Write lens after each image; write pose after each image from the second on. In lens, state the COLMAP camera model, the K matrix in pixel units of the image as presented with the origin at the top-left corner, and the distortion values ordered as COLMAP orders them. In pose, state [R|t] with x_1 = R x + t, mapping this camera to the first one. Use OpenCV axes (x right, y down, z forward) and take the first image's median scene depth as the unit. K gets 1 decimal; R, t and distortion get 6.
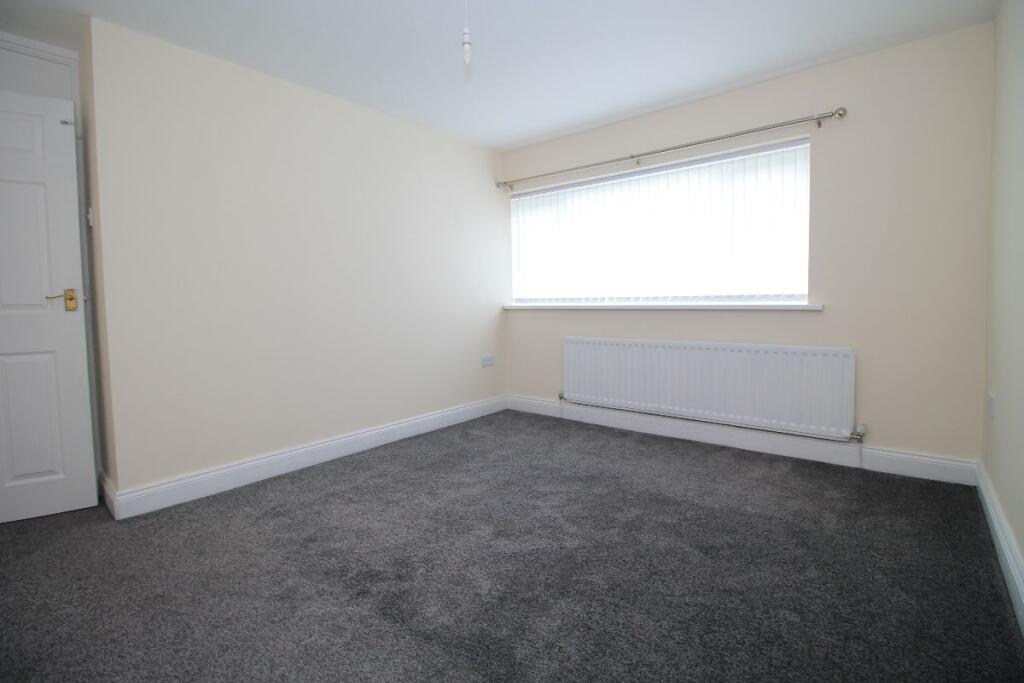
lens RADIAL K [[477.8, 0, 521.0], [0, 477.8, 328.1], [0, 0, 1]] dist [-0.001229, -0.000588]
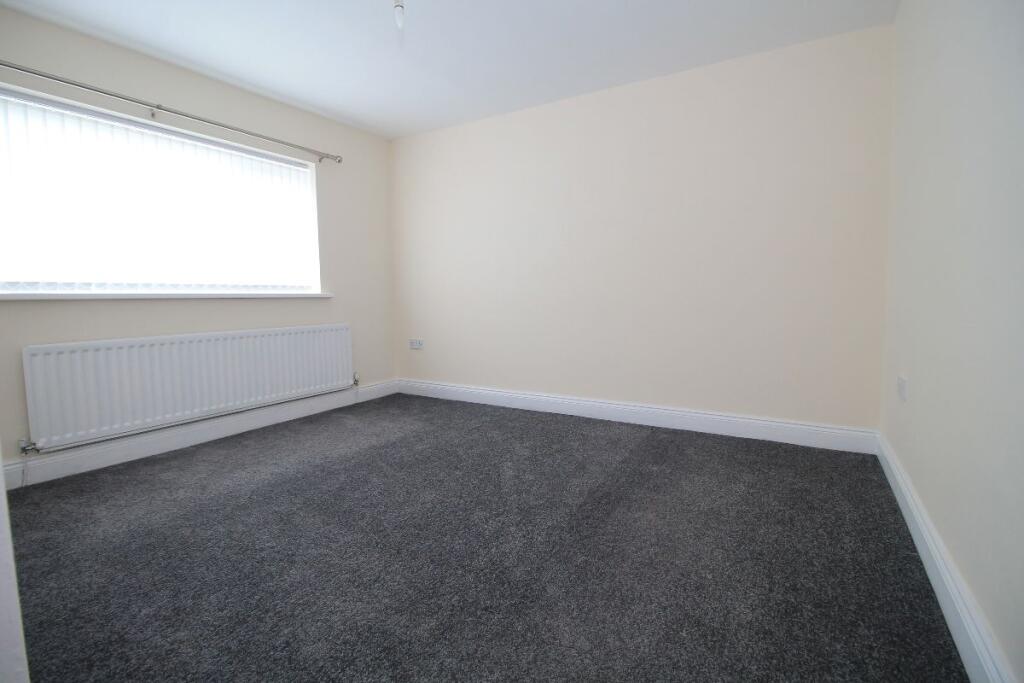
lens RADIAL K [[477.8, 0, 521.0], [0, 477.8, 328.1], [0, 0, 1]] dist [-0.001229, -0.000588]
pose [[-0.149315, -0.065528, 0.986616, -0.758952], [0.051015, 0.995962, 0.073869, -0.023113], [-0.987473, 0.061362, -0.145369, 0.621215]]
